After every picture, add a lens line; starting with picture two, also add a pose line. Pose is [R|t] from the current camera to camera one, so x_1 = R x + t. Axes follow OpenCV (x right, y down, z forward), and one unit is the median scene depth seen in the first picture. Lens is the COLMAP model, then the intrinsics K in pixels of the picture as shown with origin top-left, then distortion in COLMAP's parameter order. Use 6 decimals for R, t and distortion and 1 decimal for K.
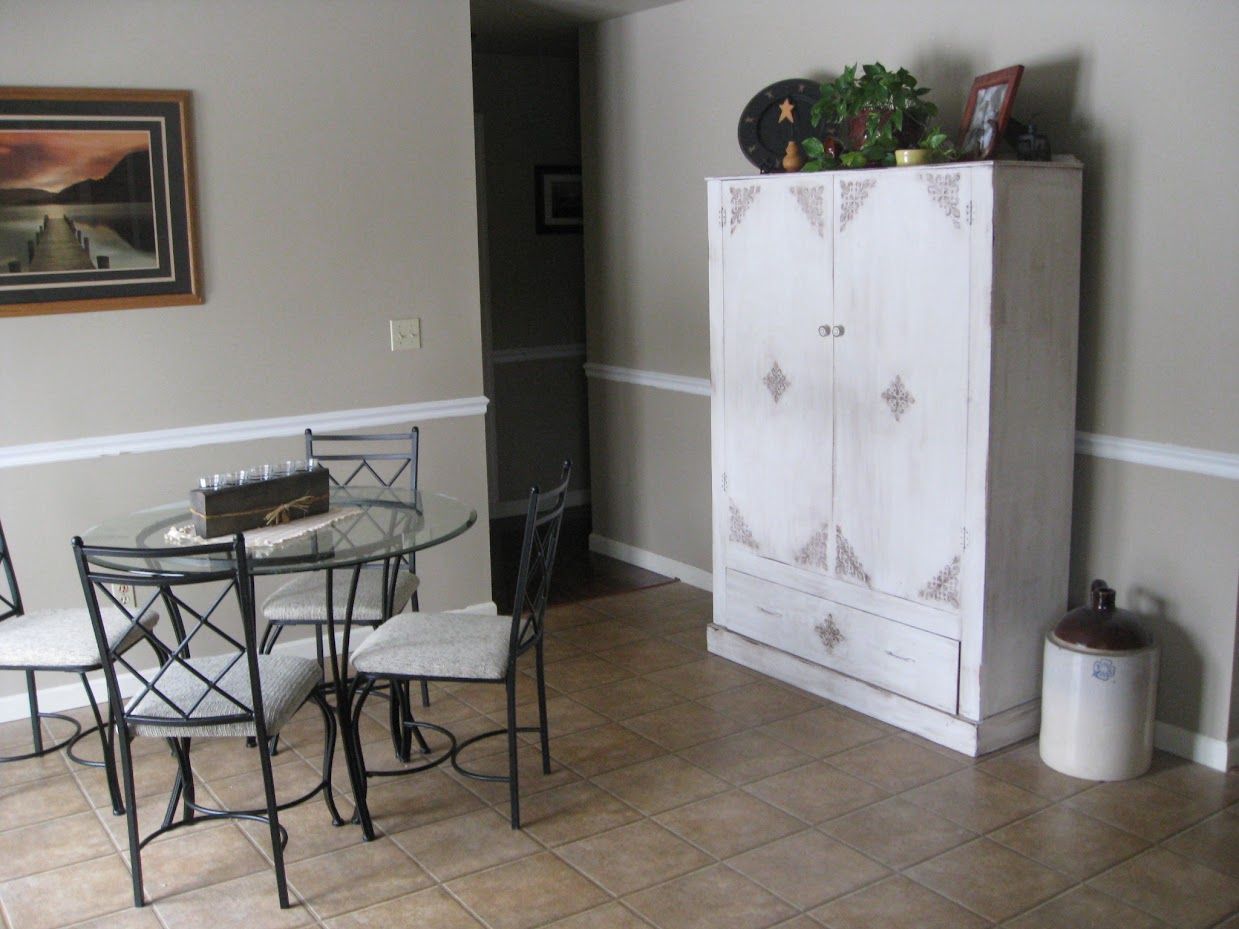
lens RADIAL K [[1321.2, 0, 621.7], [0, 1321.2, 465.6], [0, 0, 1]] dist [-0.083171, 0.000000]
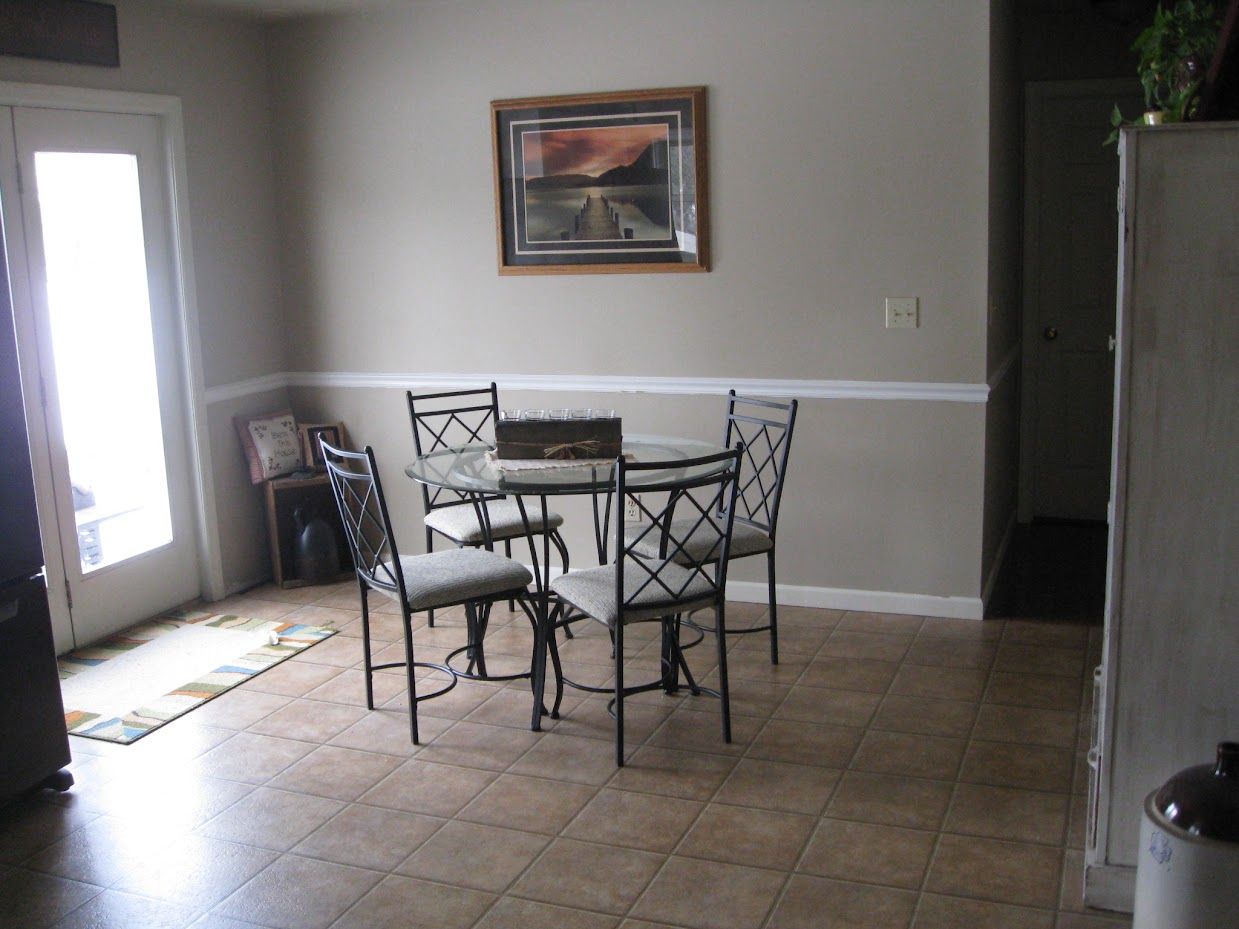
lens RADIAL K [[1321.2, 0, 621.8], [0, 1321.2, 462.8], [0, 0, 1]] dist [-0.083171, 0.000000]
pose [[0.563224, 0.161174, -0.810433, 0.644421], [-0.134172, 0.985615, 0.102768, -0.071776], [0.815338, 0.050856, 0.576747, 0.296648]]
